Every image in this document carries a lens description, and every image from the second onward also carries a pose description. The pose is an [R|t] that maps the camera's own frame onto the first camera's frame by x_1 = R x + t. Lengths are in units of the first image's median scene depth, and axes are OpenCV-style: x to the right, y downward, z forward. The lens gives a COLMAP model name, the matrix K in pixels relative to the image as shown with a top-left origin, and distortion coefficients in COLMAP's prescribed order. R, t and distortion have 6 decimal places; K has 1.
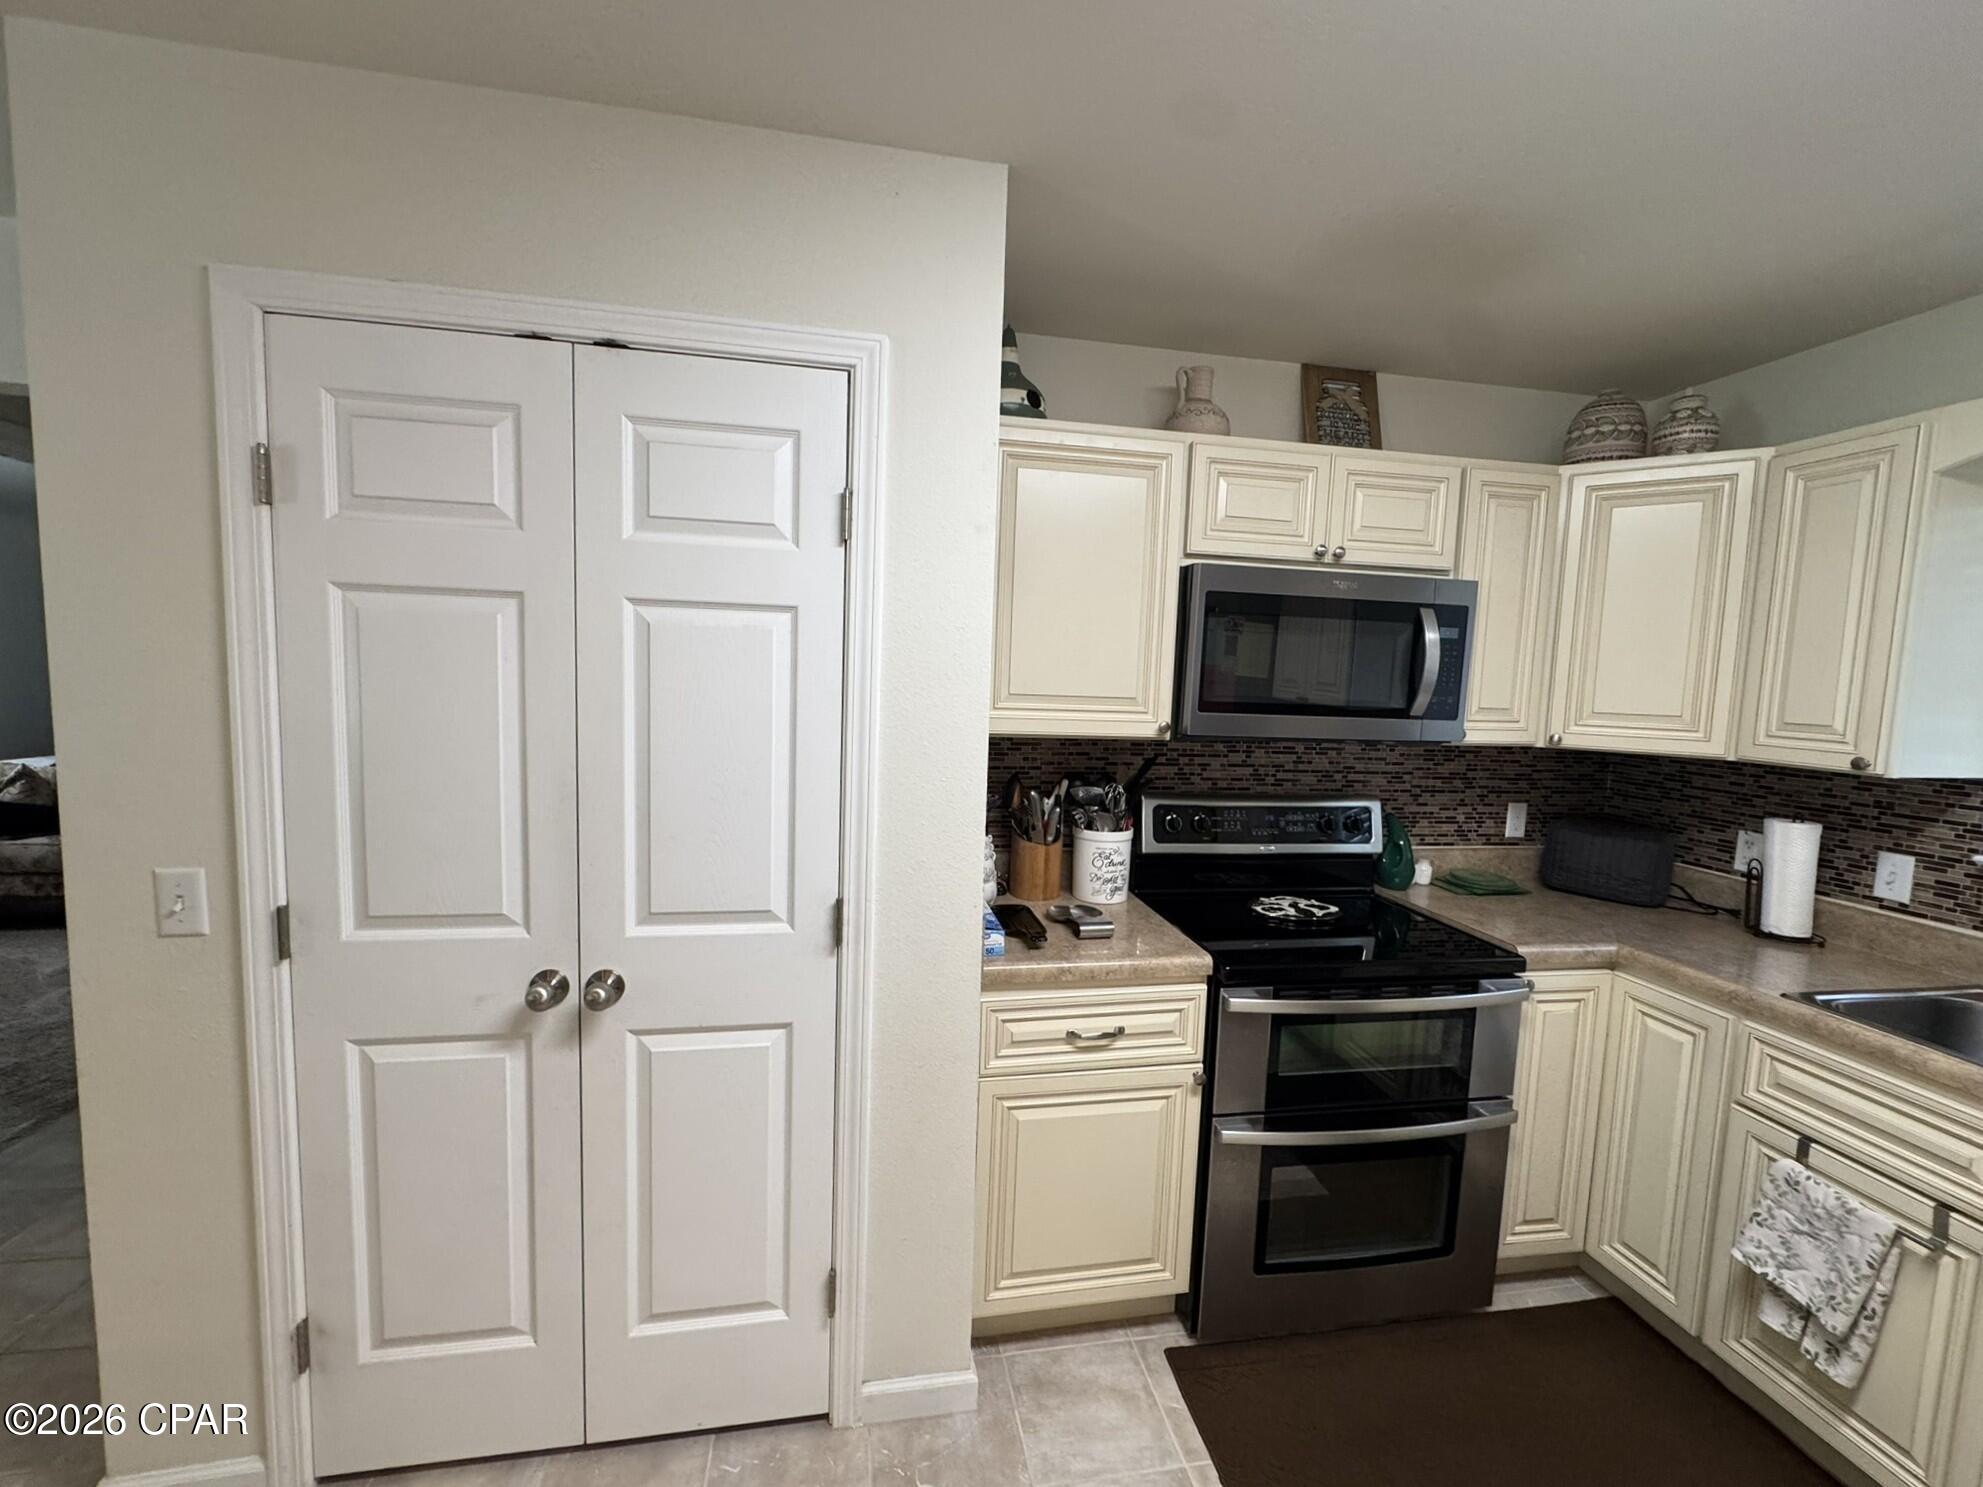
lens RADIAL K [[806.2, 0, 993.1], [0, 806.2, 743.6], [0, 0, 1]] dist [-0.001876, -0.000178]
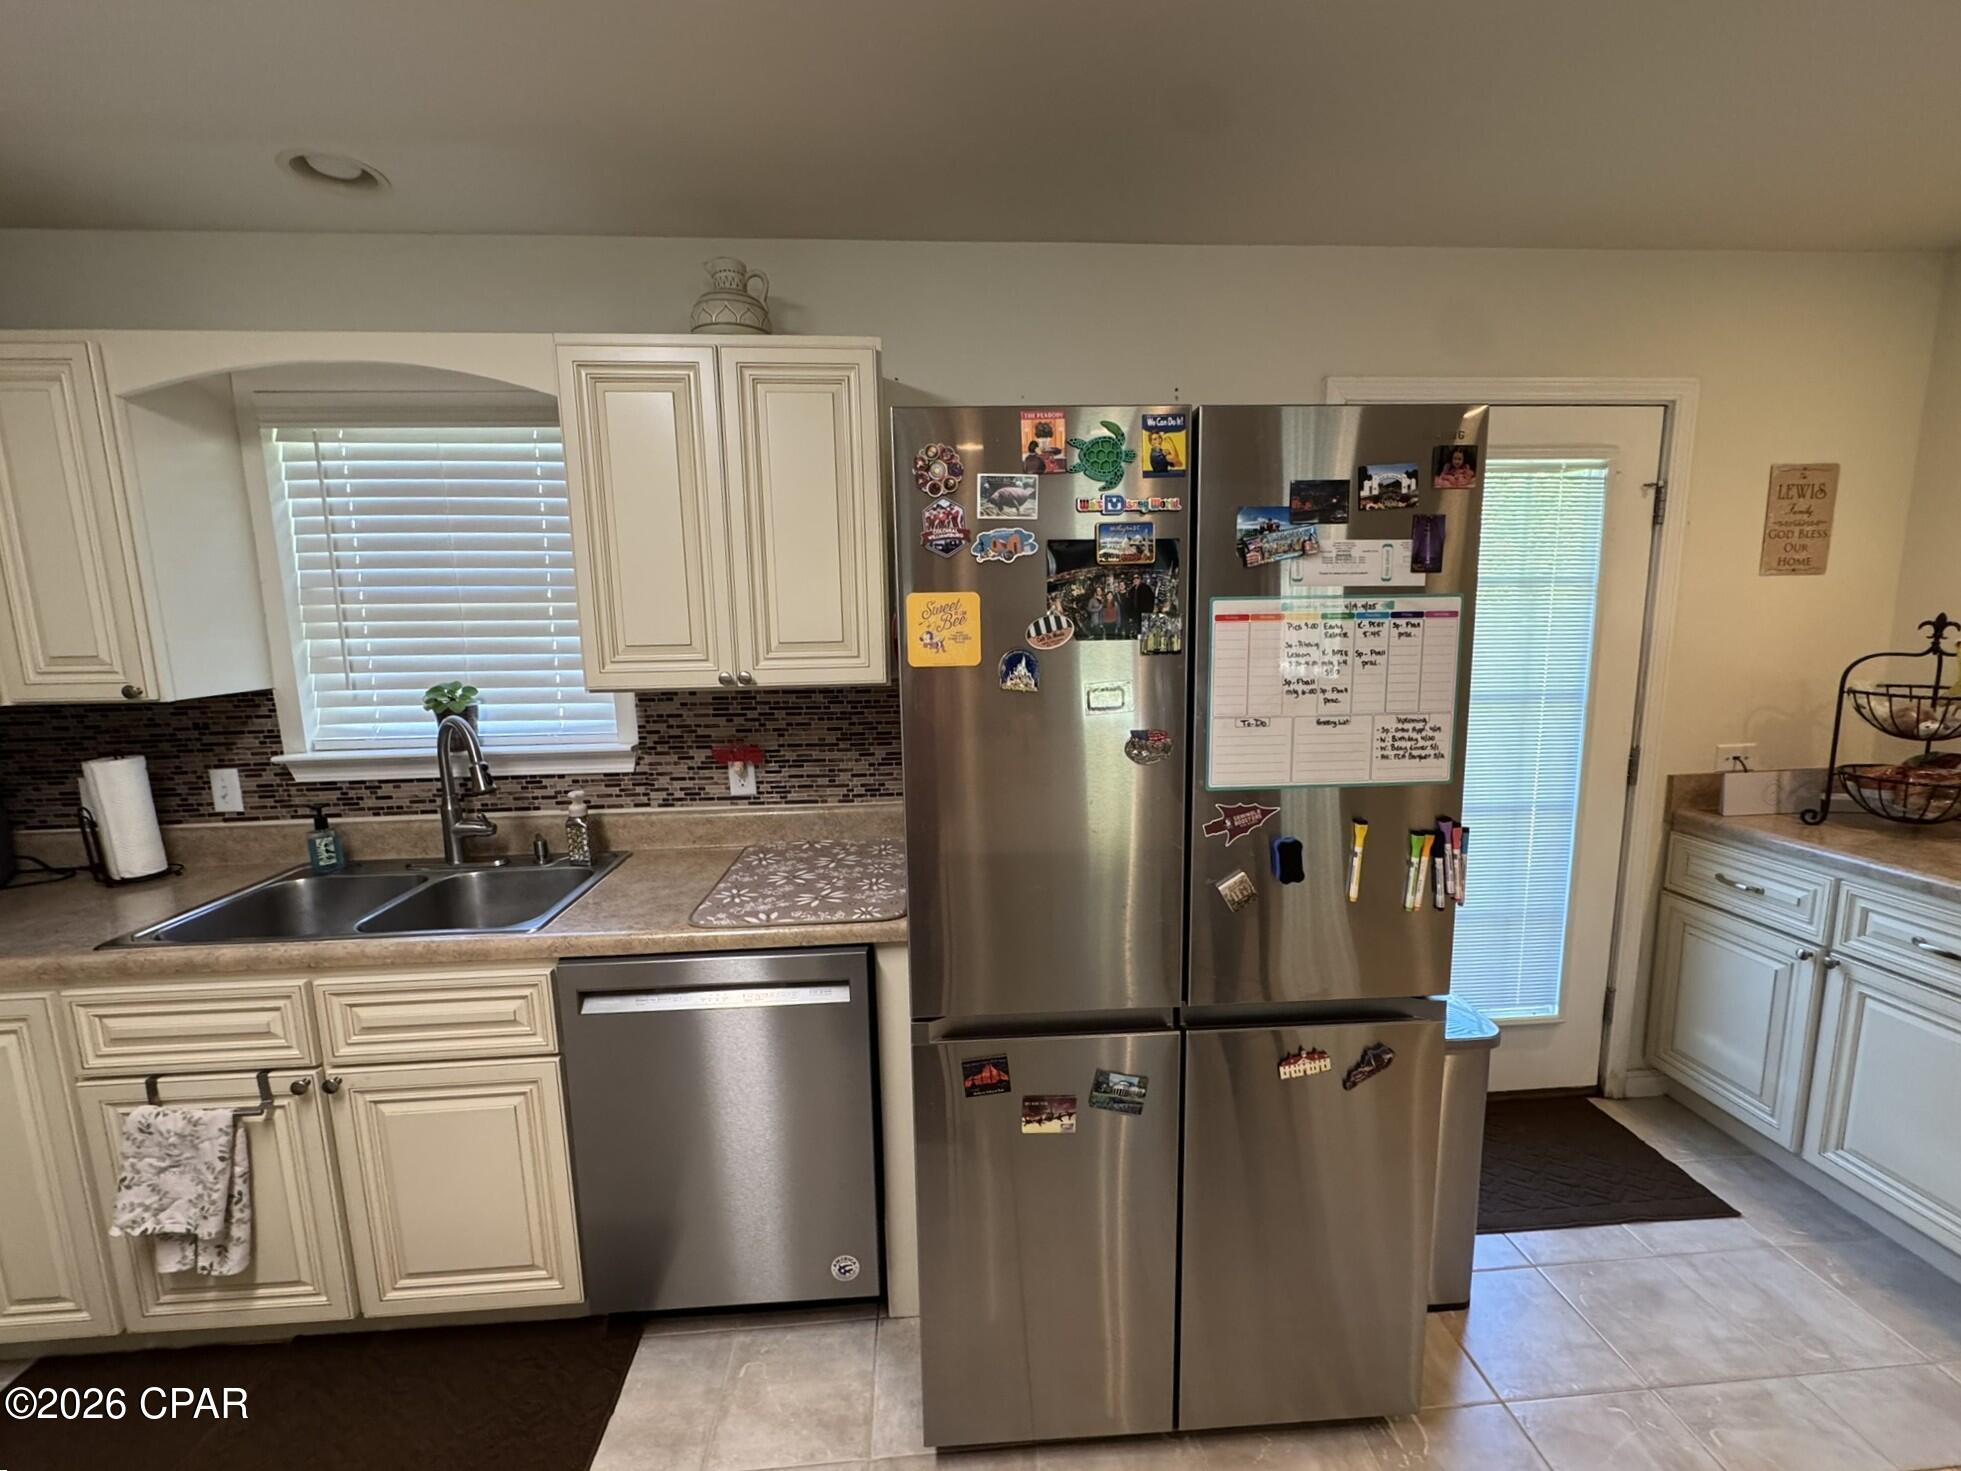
lens RADIAL K [[797.3, 0, 982.1], [0, 797.3, 731.1], [0, 0, 1]] dist [-0.001876, -0.000178]
pose [[0.111422, -0.180903, 0.977169, 0.249243], [0.111526, 0.979356, 0.168591, 0.026066], [-0.987495, 0.090195, 0.129297, -0.163304]]
